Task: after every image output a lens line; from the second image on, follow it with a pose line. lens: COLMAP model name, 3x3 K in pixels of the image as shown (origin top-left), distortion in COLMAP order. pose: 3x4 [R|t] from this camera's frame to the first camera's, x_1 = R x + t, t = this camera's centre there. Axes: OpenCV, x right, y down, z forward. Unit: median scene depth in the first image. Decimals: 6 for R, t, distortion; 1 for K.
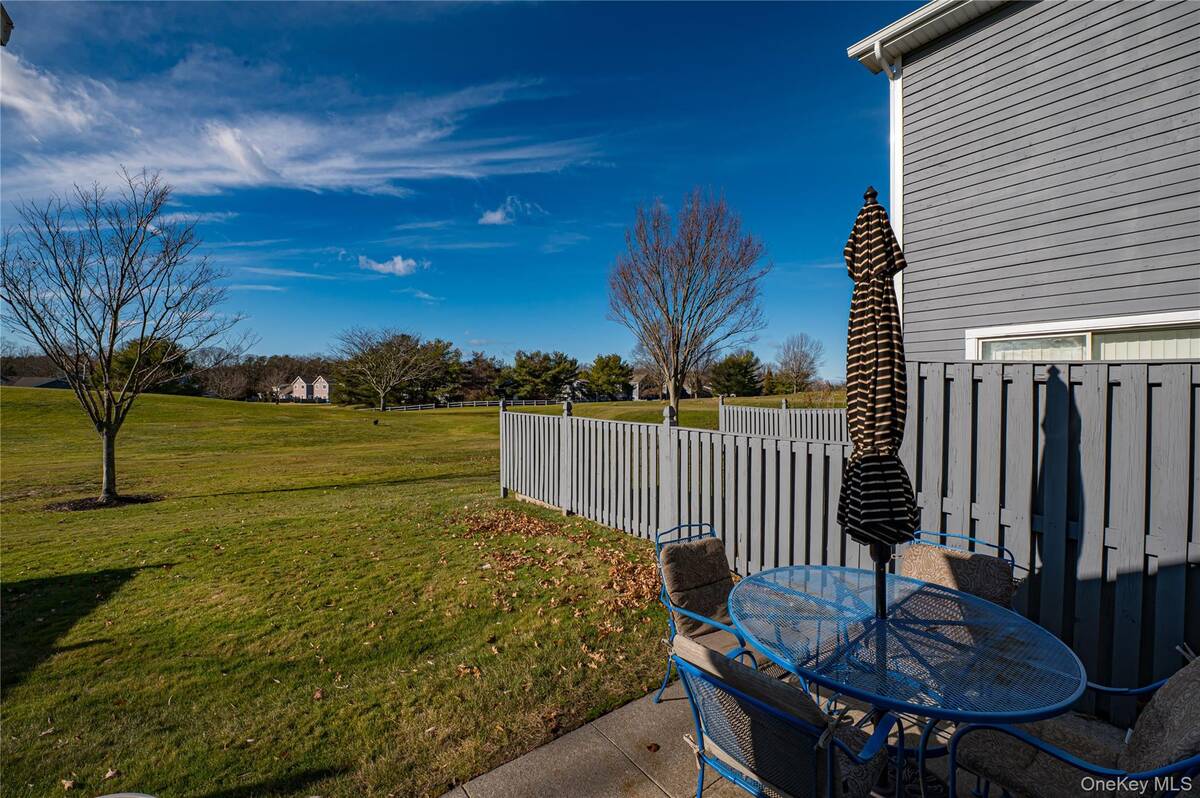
lens RADIAL K [[479.9, 0, 603.4], [0, 479.9, 403.7], [0, 0, 1]] dist [-0.009493, -0.005097]
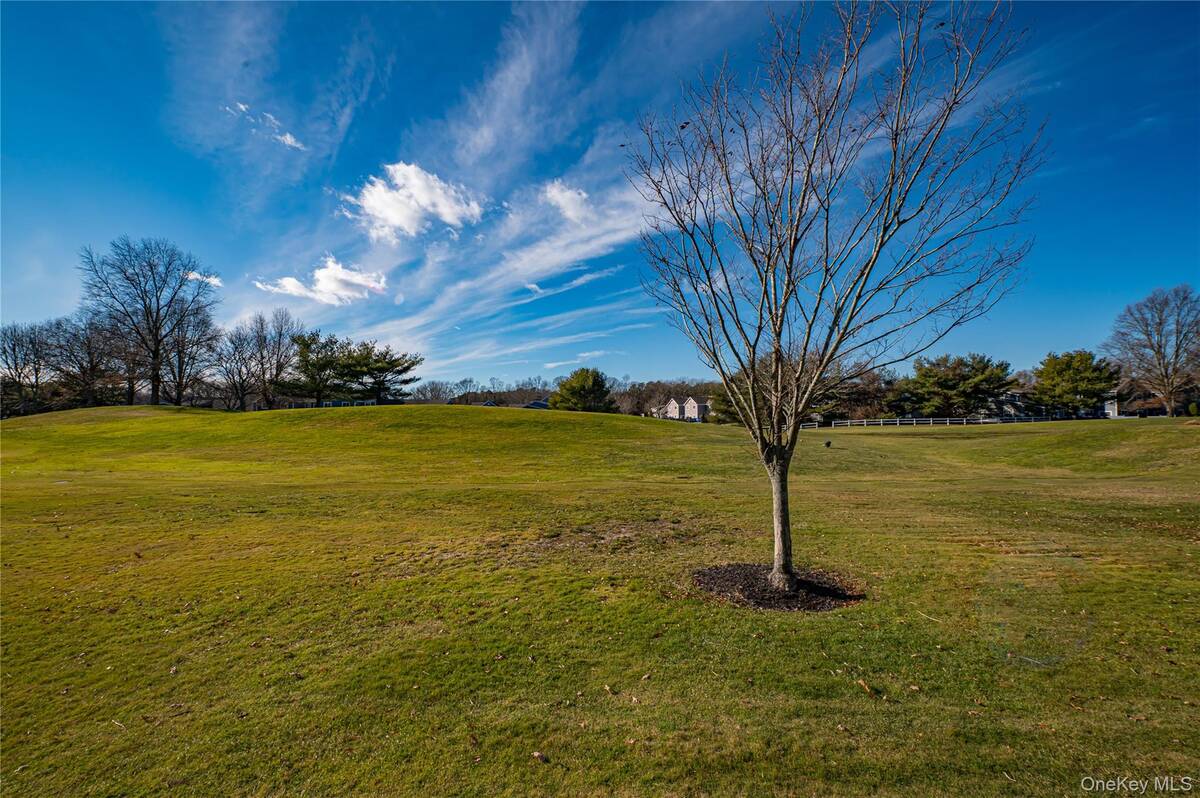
lens RADIAL K [[458.3, 0, 600.5], [0, 458.3, 439.6], [0, 0, 1]] dist [0.007332, 0.000063]
pose [[0.779977, 0.023848, -0.625354, -0.141441], [-0.000840, 0.999313, 0.037062, 0.001242], [0.625808, -0.028382, 0.779461, 0.066122]]
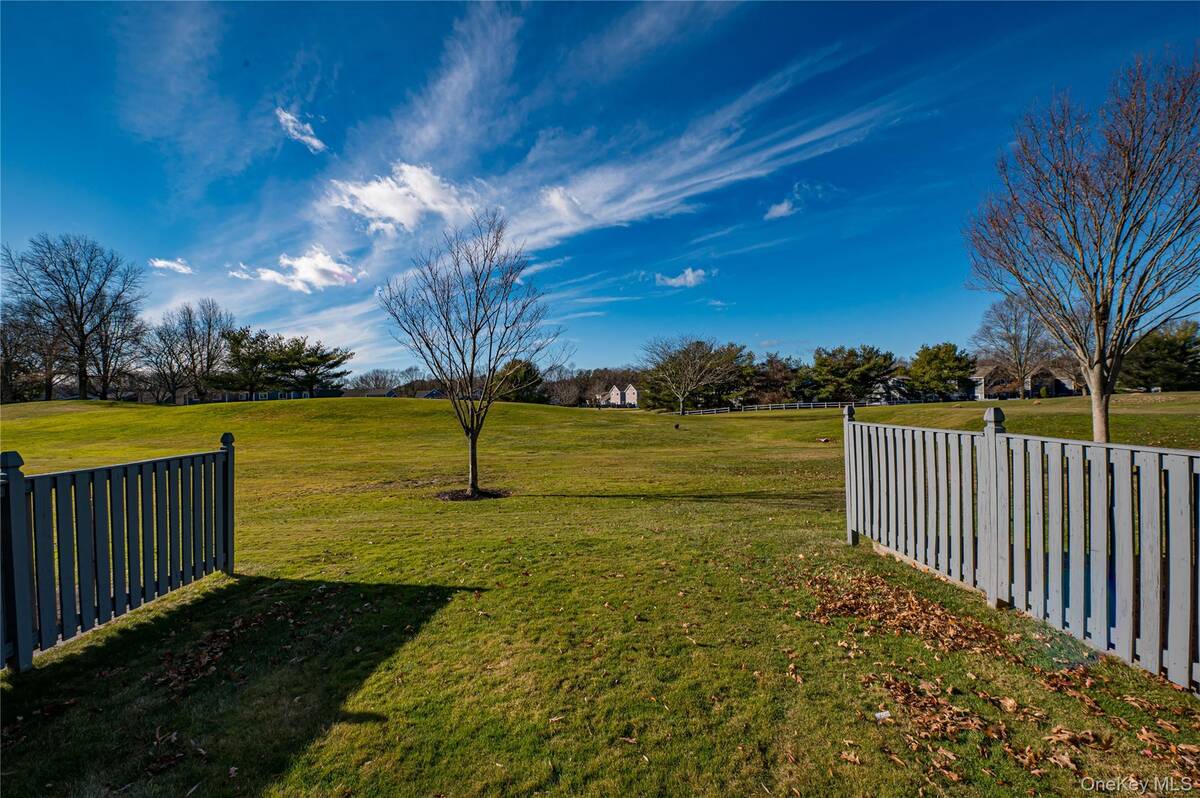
lens RADIAL K [[474.2, 0, 601.6], [0, 474.2, 402.4], [0, 0, 1]] dist [-0.007336, -0.000110]
pose [[0.826767, -0.017539, -0.562271, -0.016728], [0.012530, 0.999840, -0.012765, -0.001003], [0.562405, 0.003508, 0.826855, 0.031375]]
